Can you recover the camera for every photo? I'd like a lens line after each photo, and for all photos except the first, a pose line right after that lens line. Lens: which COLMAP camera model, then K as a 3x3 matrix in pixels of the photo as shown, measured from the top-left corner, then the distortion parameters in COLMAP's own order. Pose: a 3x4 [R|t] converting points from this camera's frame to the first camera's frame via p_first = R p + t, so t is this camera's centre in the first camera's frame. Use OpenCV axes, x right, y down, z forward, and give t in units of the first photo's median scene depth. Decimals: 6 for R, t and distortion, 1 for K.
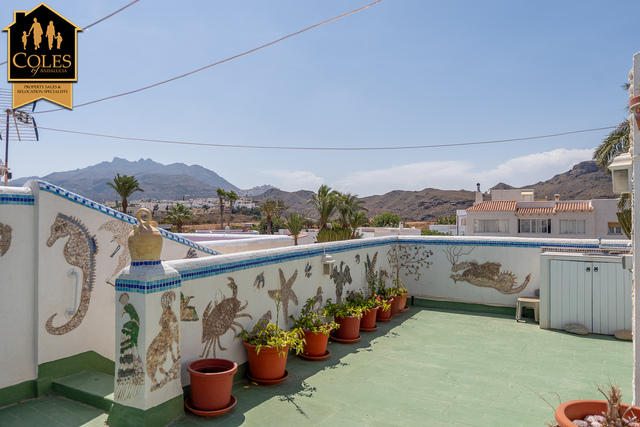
lens RADIAL K [[431.9, 0, 320.0], [0, 431.9, 213.5], [0, 0, 1]] dist [0.000432, -0.000593]
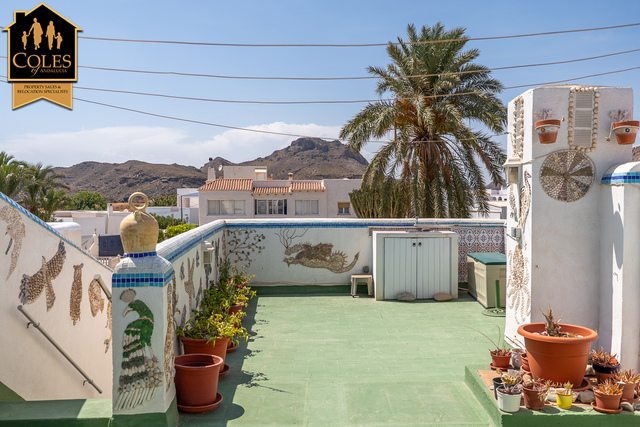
lens RADIAL K [[536.6, 0, 304.3], [0, 536.6, 214.3], [0, 0, 1]] dist [-0.005336, -0.003566]
pose [[0.849273, -0.016893, 0.527683, -0.311099], [-0.004585, 0.999214, 0.039368, -0.005219], [-0.527933, -0.035853, 0.848529, -0.046265]]
